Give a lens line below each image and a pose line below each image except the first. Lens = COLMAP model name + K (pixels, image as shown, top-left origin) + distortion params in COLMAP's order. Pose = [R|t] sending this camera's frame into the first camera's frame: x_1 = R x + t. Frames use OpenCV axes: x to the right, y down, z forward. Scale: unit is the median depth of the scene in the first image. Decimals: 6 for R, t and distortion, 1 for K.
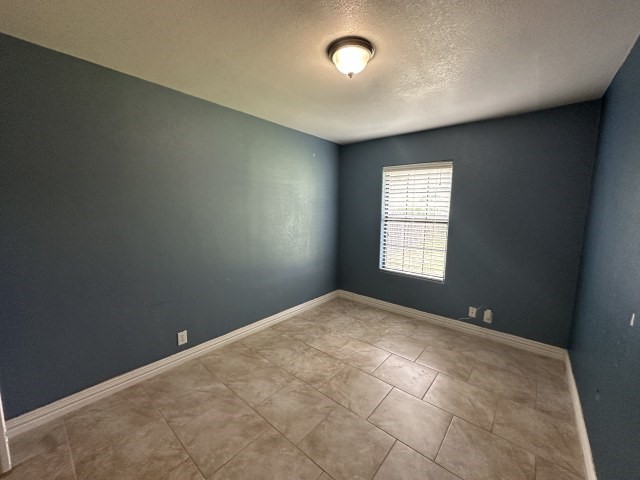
lens RADIAL K [[258.0, 0, 321.9], [0, 258.0, 237.6], [0, 0, 1]] dist [-0.002727, 0.000330]
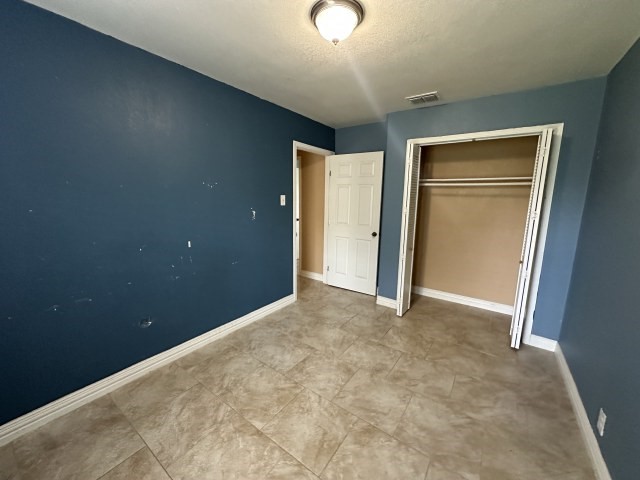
lens RADIAL K [[258.0, 0, 317.7], [0, 258.0, 239.7], [0, 0, 1]] dist [-0.002727, 0.000330]
pose [[-0.997046, -0.015948, -0.075127, 0.199315], [-0.036812, 0.957748, 0.285242, -0.195548], [0.067403, 0.287165, -0.955507, 1.756920]]
